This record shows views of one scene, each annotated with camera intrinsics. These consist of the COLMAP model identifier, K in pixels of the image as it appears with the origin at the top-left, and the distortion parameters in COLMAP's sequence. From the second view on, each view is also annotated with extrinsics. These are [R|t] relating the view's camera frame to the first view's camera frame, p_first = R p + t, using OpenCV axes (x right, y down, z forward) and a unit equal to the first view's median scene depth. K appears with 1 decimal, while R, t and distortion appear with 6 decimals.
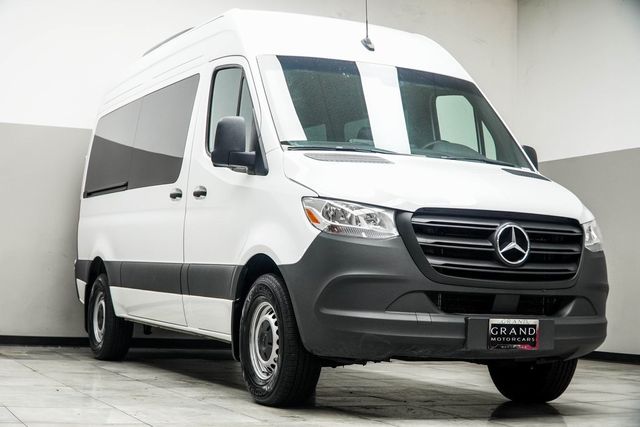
lens RADIAL K [[1026.7, 0, 320.0], [0, 1026.7, 213.5], [0, 0, 1]] dist [0.003828, -0.000799]
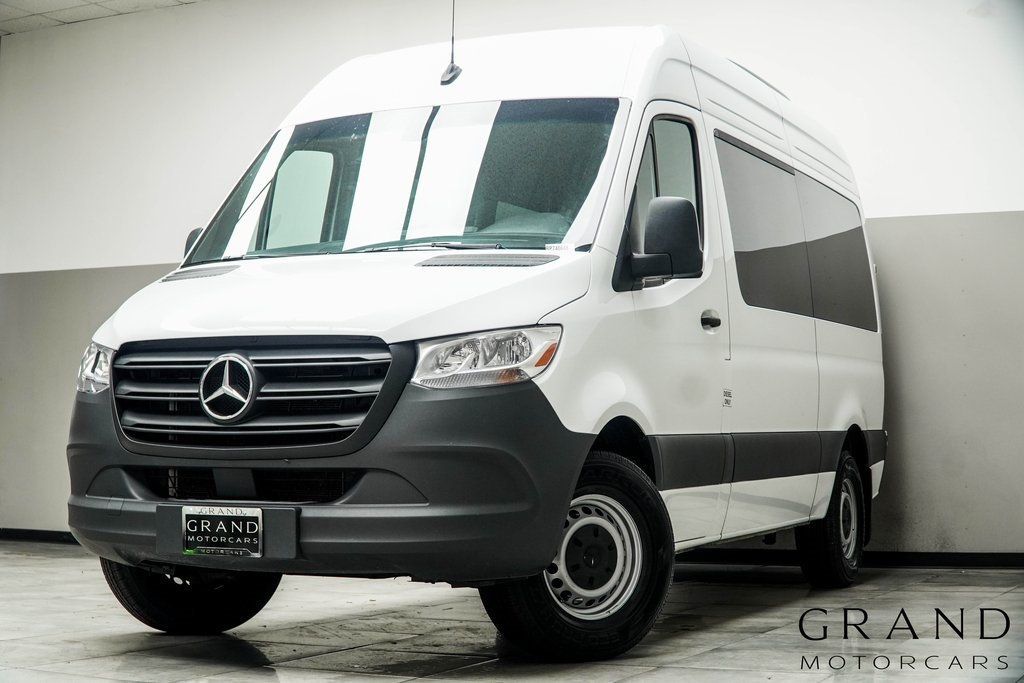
lens RADIAL K [[1639.6, 0, 512.0], [0, 1639.6, 341.5], [0, 0, 1]] dist [-0.180476, 0.217224]
pose [[0.666396, -0.077773, -0.741531, 1.047205], [0.070314, 0.996668, -0.041342, 0.055161], [0.742275, -0.024590, 0.669644, 0.466226]]
